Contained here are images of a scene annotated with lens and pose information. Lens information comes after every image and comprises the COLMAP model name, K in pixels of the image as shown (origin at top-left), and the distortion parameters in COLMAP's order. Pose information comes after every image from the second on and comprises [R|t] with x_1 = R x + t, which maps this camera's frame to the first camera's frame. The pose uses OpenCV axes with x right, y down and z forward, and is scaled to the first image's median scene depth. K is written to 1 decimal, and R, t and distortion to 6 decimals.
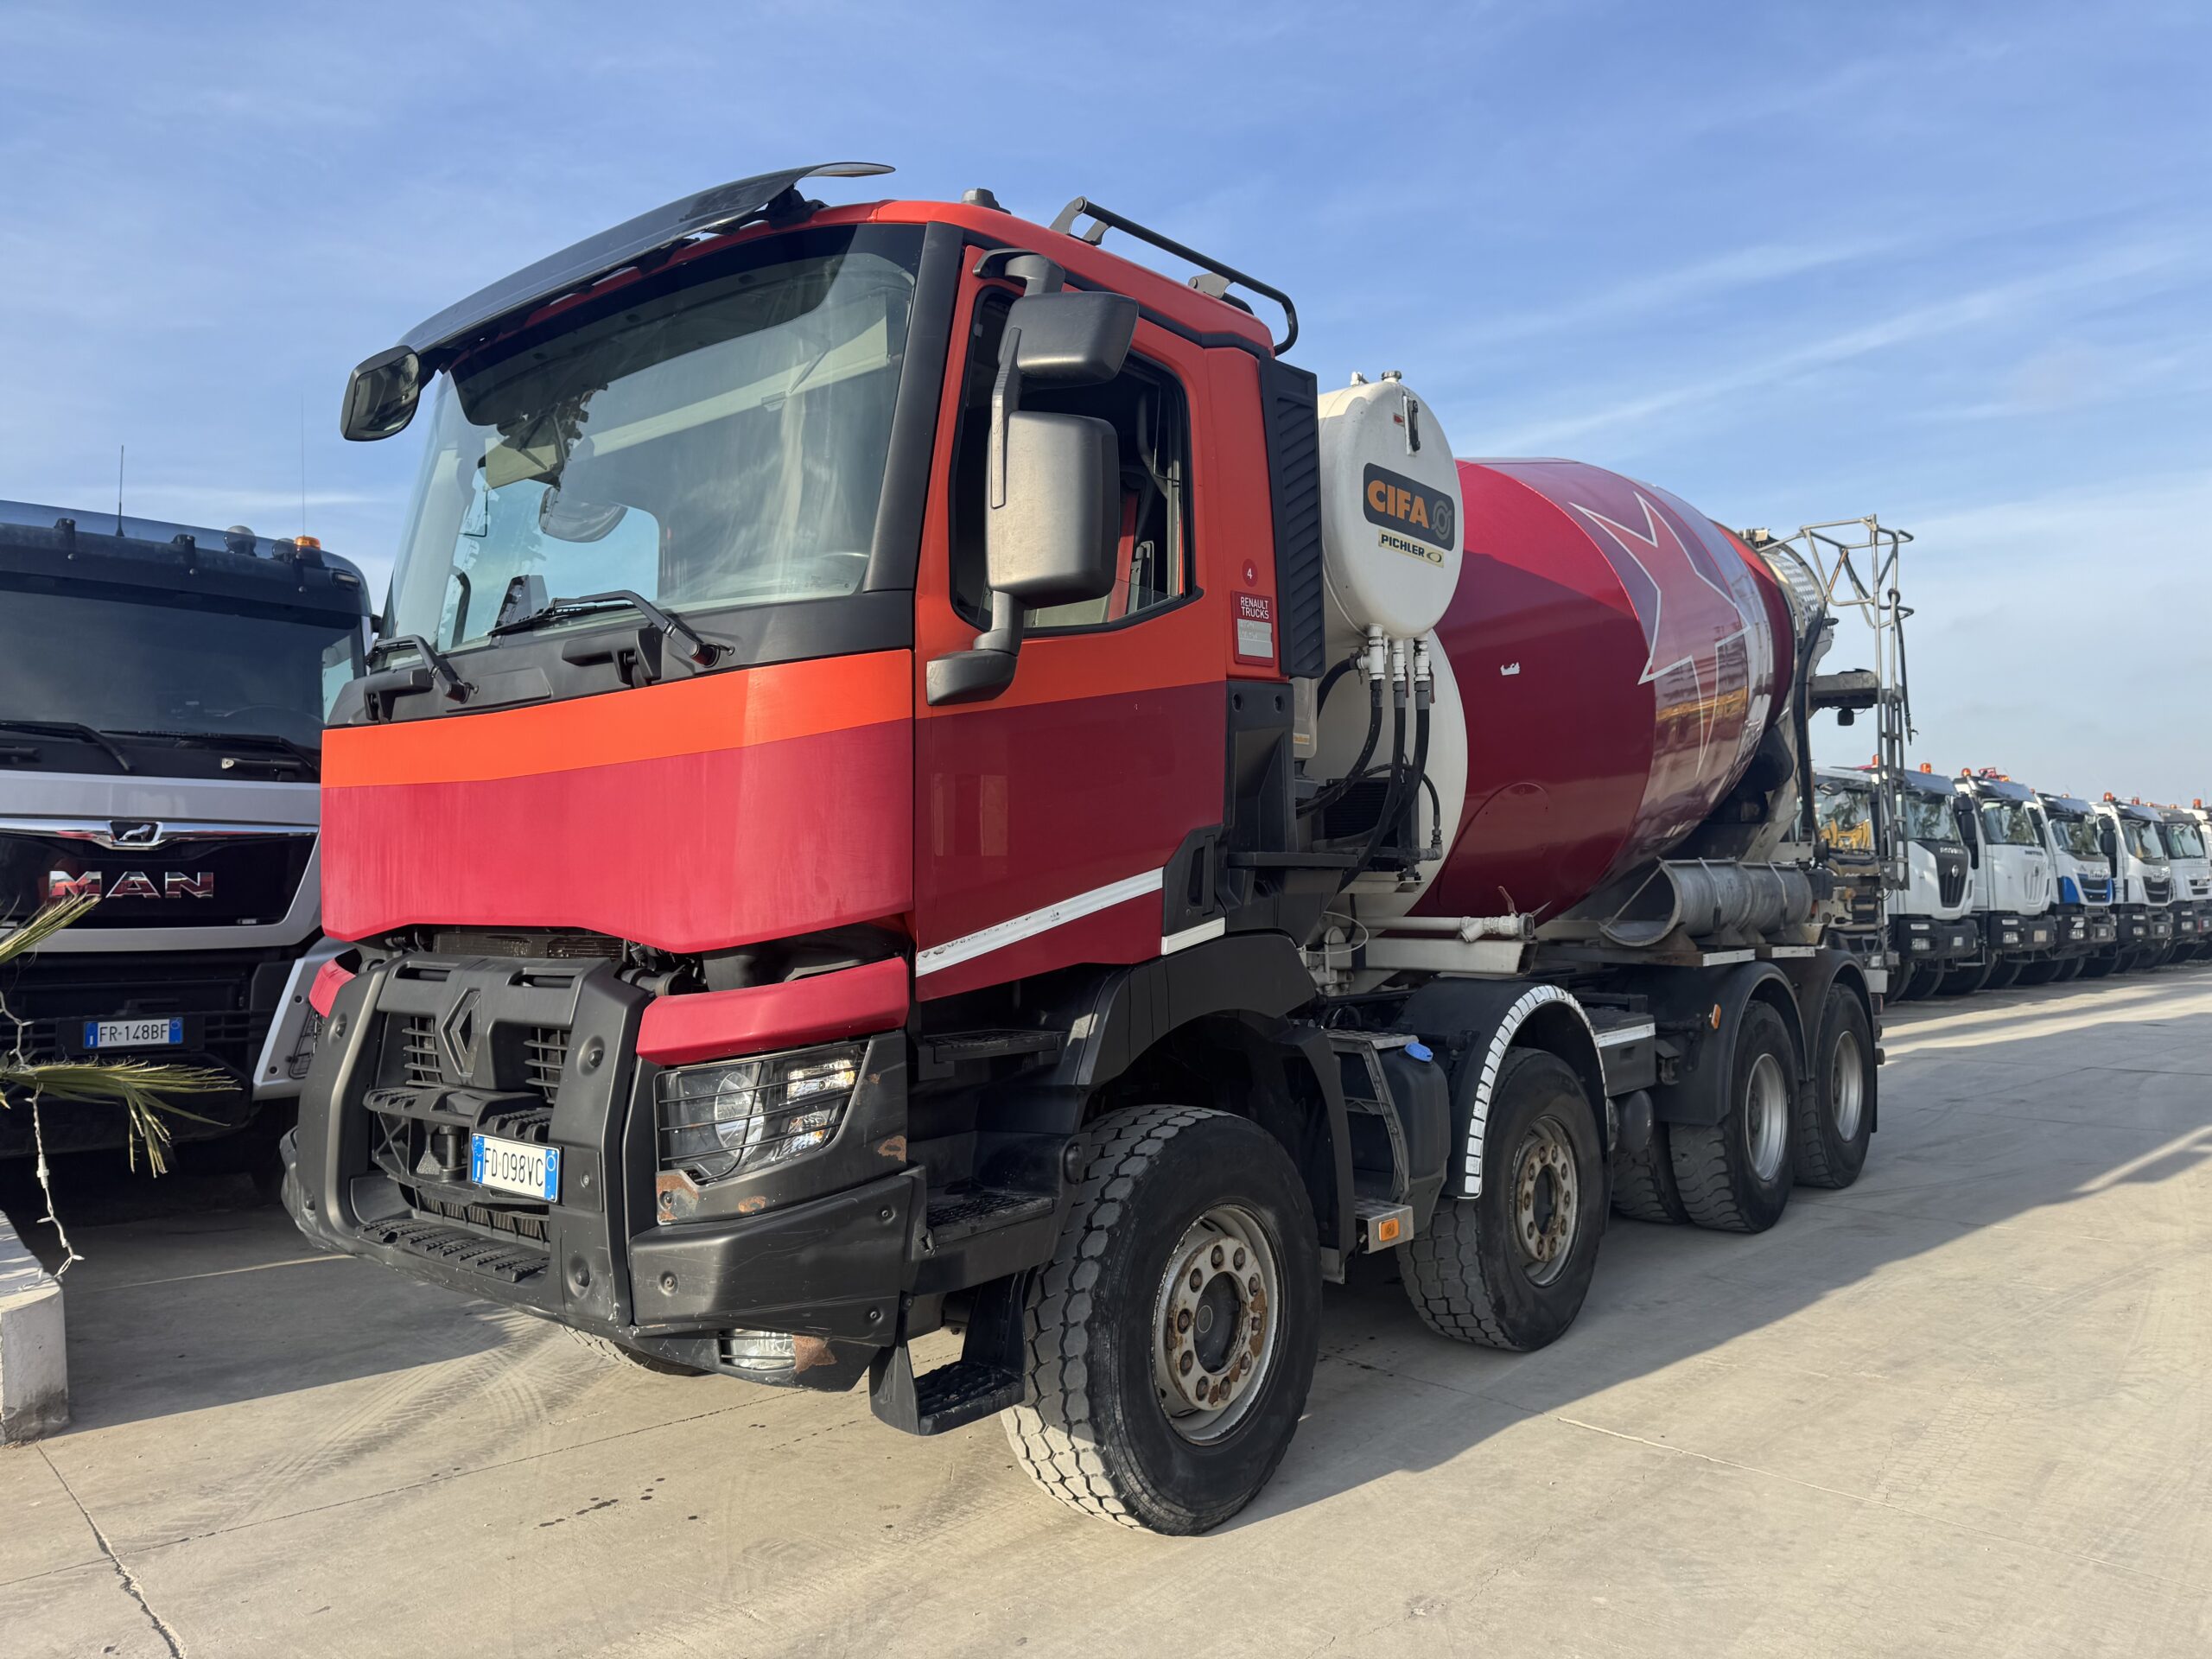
lens RADIAL K [[1597.7, 0, 1112.2], [0, 1597.7, 845.0], [0, 0, 1]] dist [0.005578, 0.000692]
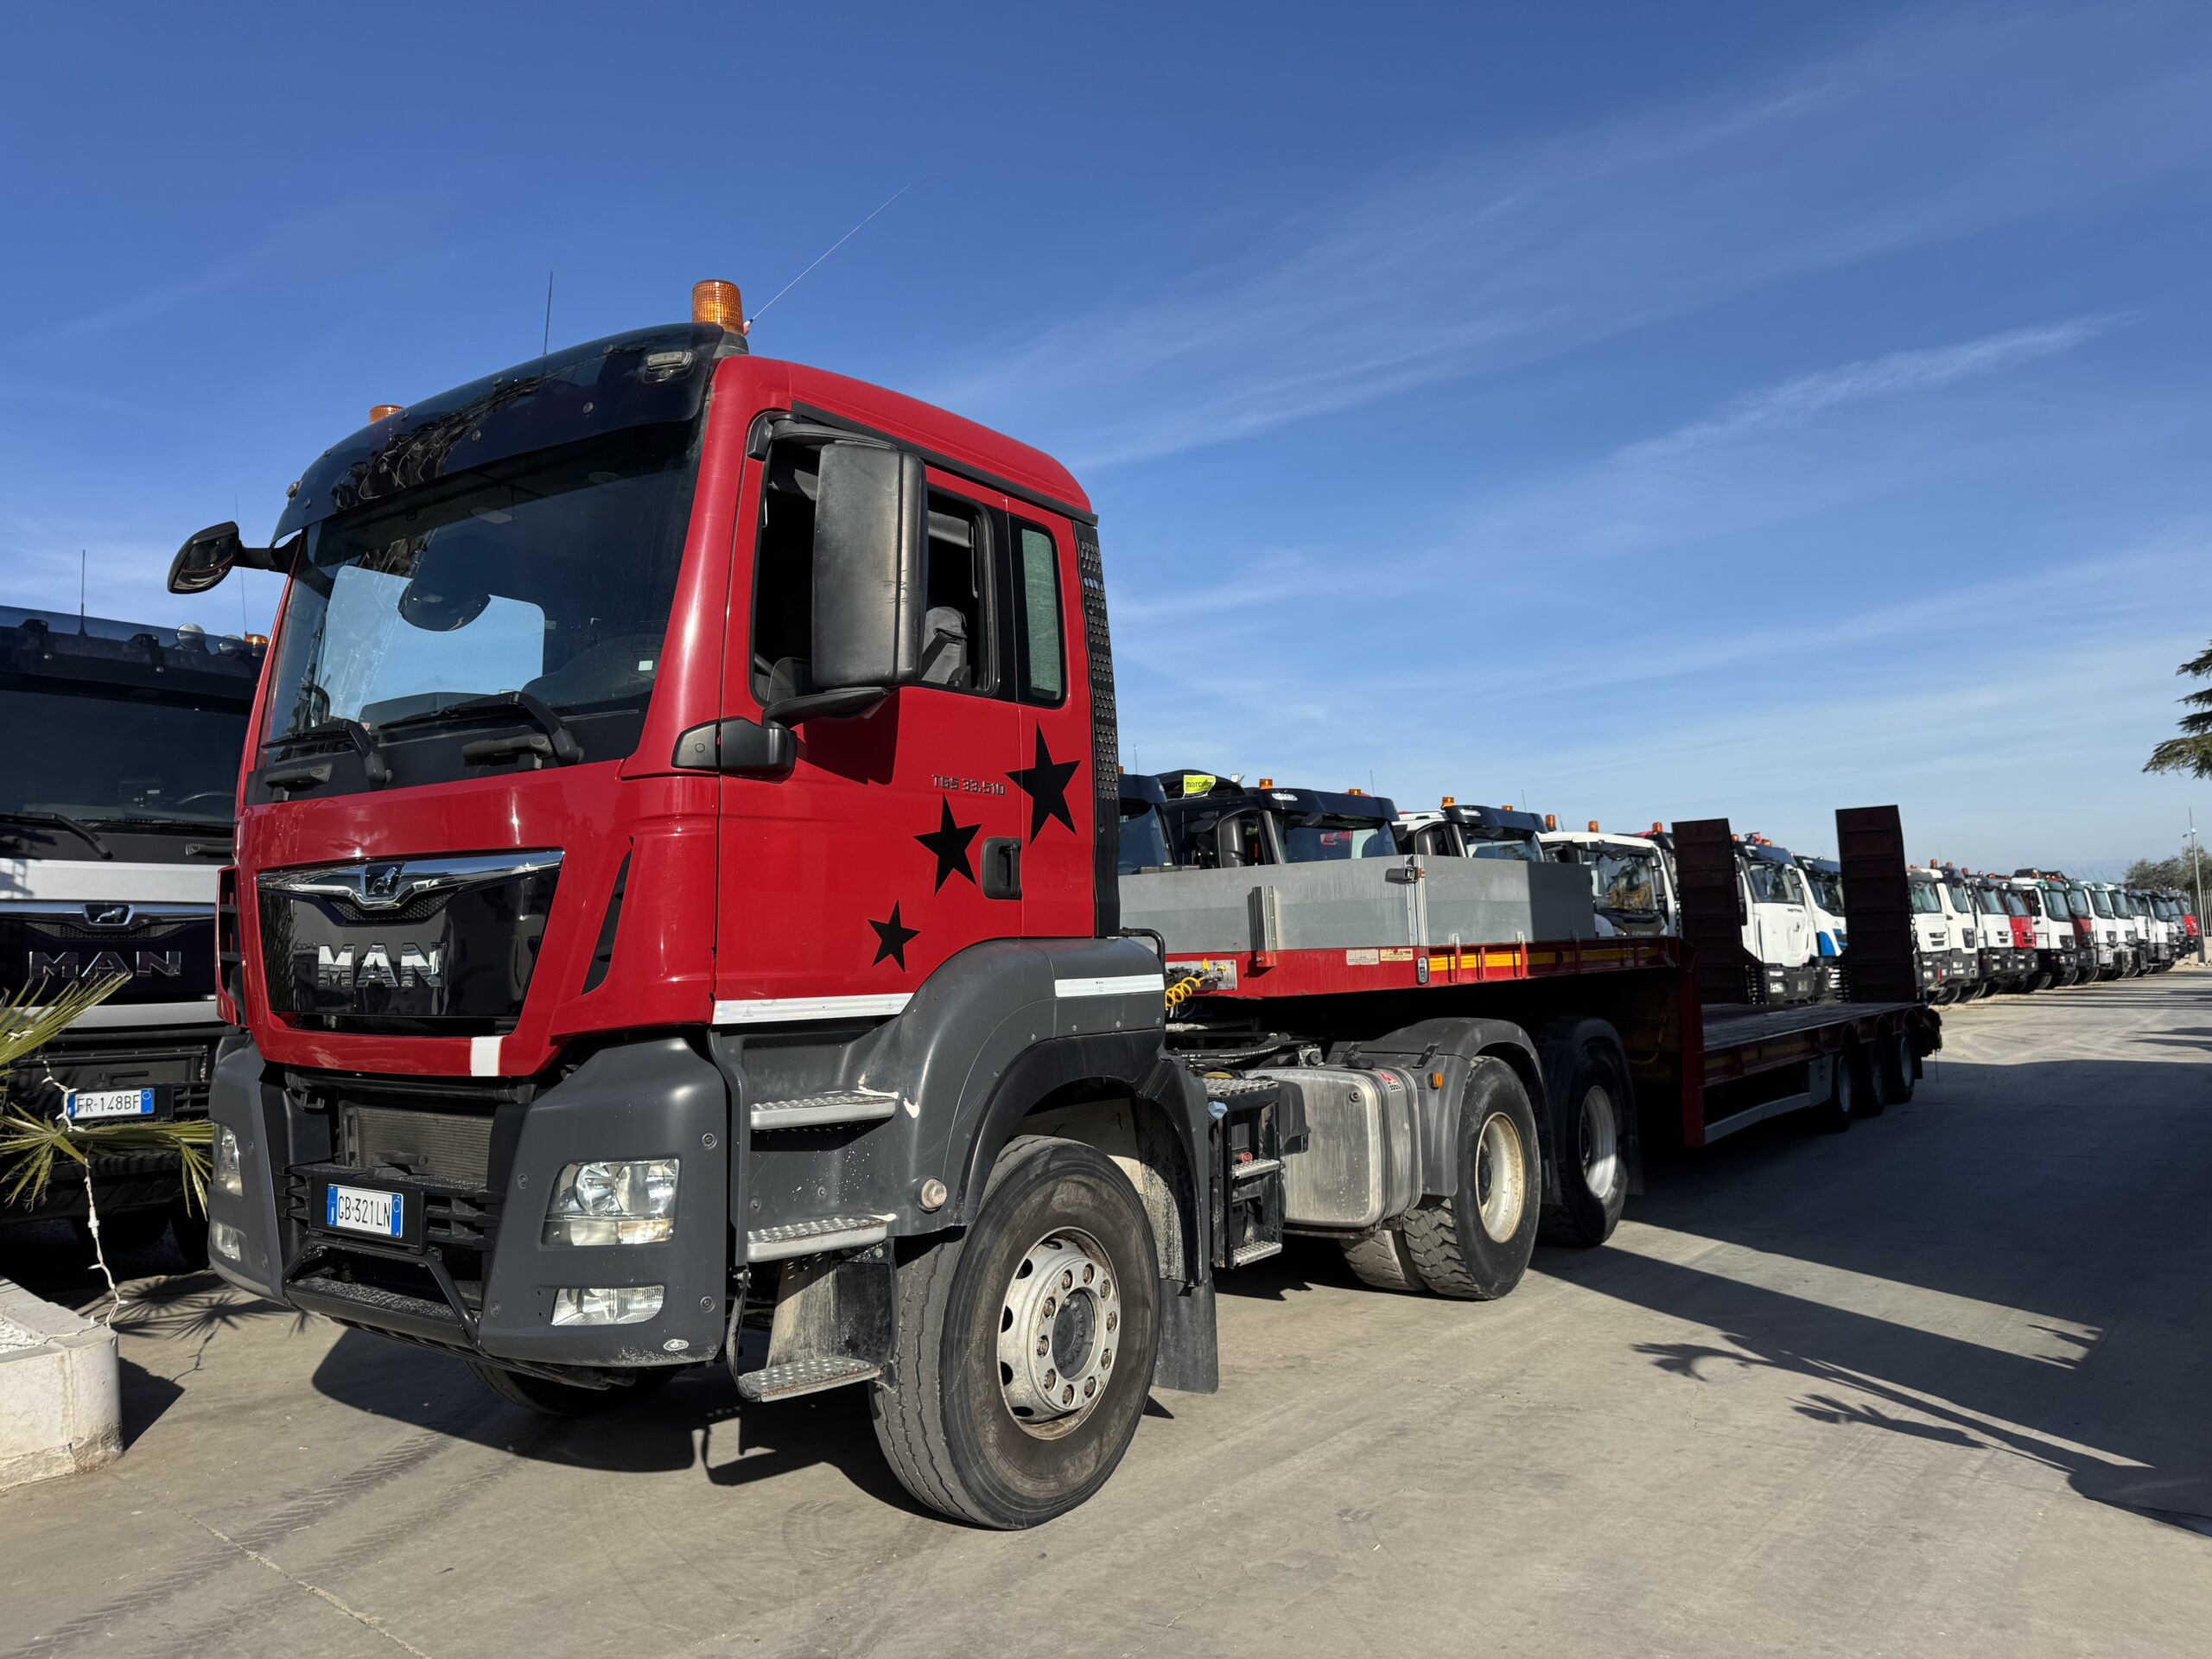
lens RADIAL K [[1597.7, 0, 1112.2], [0, 1597.7, 845.0], [0, 0, 1]] dist [0.005578, 0.000692]
pose [[0.992856, -0.007314, 0.119095, -0.075491], [0.012252, 0.999093, -0.040779, -0.002487], [-0.118689, 0.041947, 0.992045, -0.137398]]
